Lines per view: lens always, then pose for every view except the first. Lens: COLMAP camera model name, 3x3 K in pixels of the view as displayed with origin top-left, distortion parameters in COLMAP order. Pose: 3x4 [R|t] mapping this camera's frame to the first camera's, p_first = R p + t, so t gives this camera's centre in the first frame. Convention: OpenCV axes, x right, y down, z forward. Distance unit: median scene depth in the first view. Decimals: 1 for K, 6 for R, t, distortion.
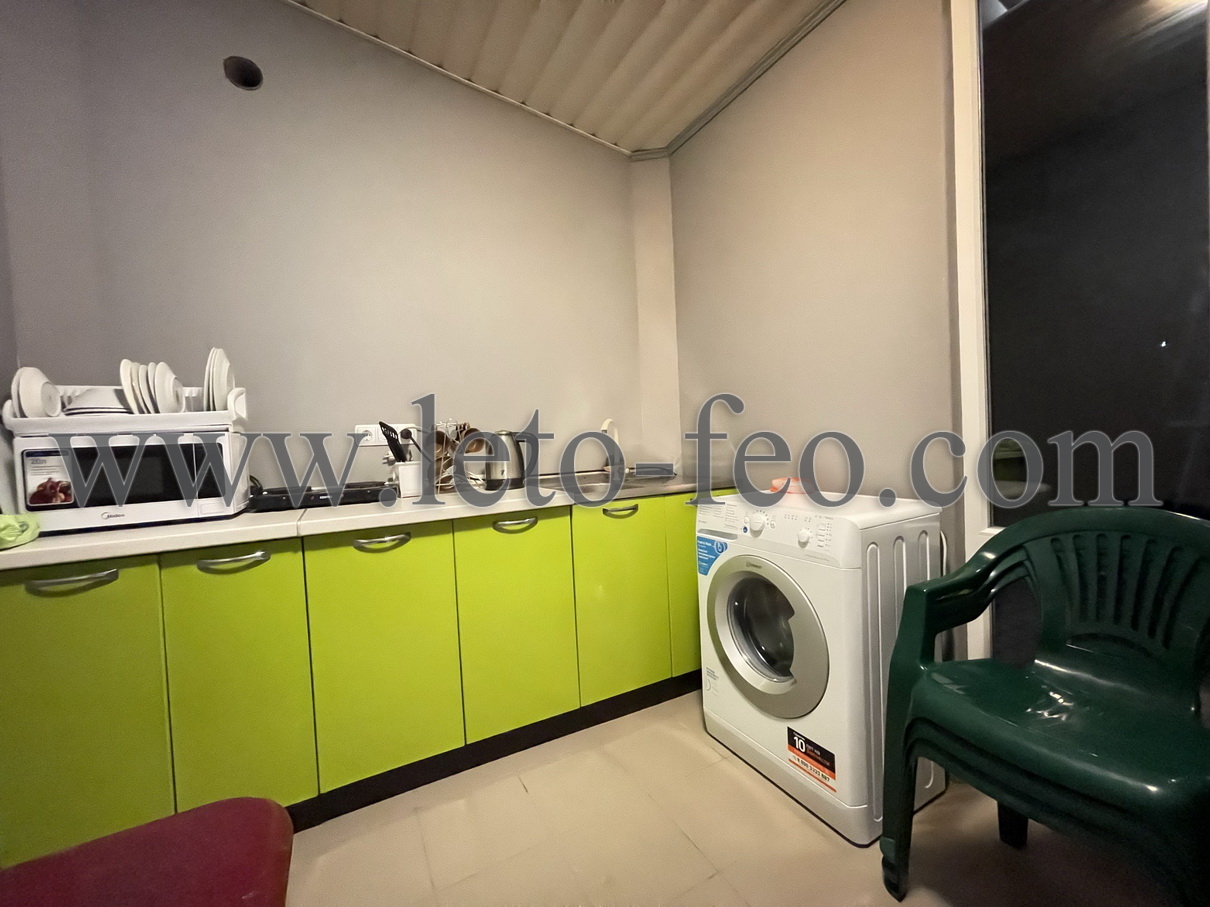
lens RADIAL K [[487.2, 0, 605.0], [0, 487.2, 454.8], [0, 0, 1]] dist [-0.004648, 0.000586]
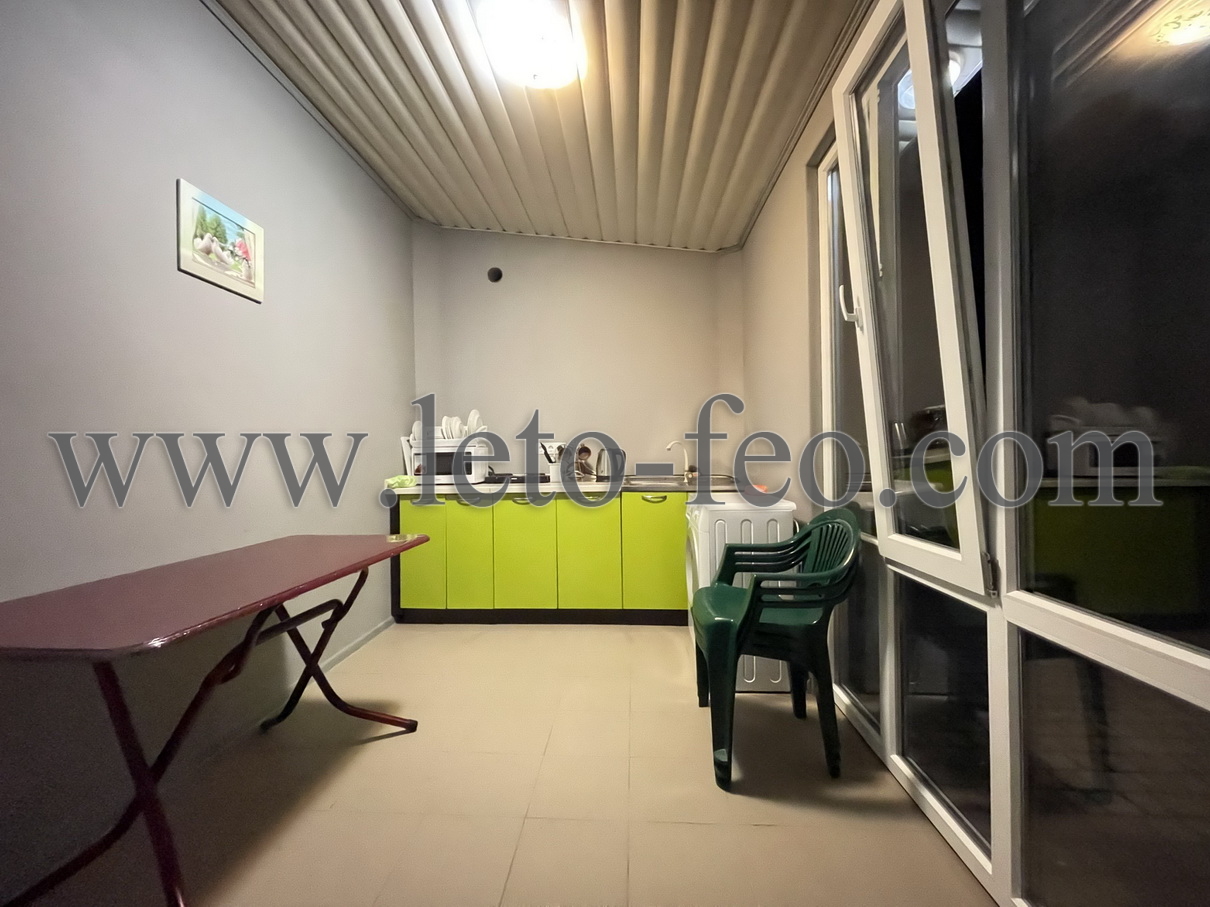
lens RADIAL K [[487.2, 0, 604.7], [0, 487.2, 451.3], [0, 0, 1]] dist [-0.004648, 0.000586]
pose [[0.849164, 0.030217, -0.527264, 0.943766], [-0.039735, 0.999188, -0.006732, -0.033556], [0.526632, 0.026667, 0.849675, -0.621770]]
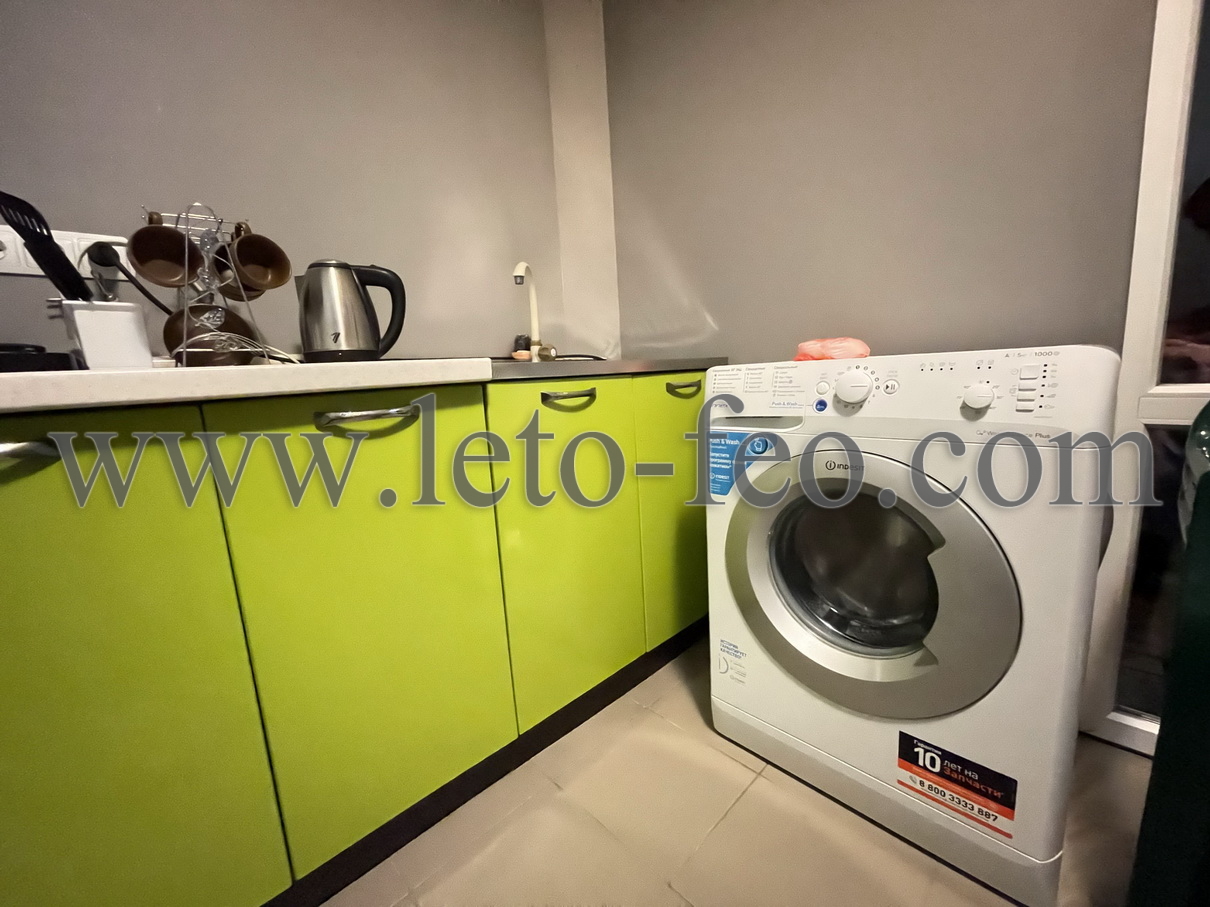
lens RADIAL K [[487.2, 0, 601.7], [0, 487.2, 454.5], [0, 0, 1]] dist [-0.004648, 0.000586]
pose [[0.966392, -0.058435, 0.250342, -0.097516], [0.027635, 0.991794, 0.124826, 0.138539], [-0.255582, -0.113713, 0.960077, 0.546998]]
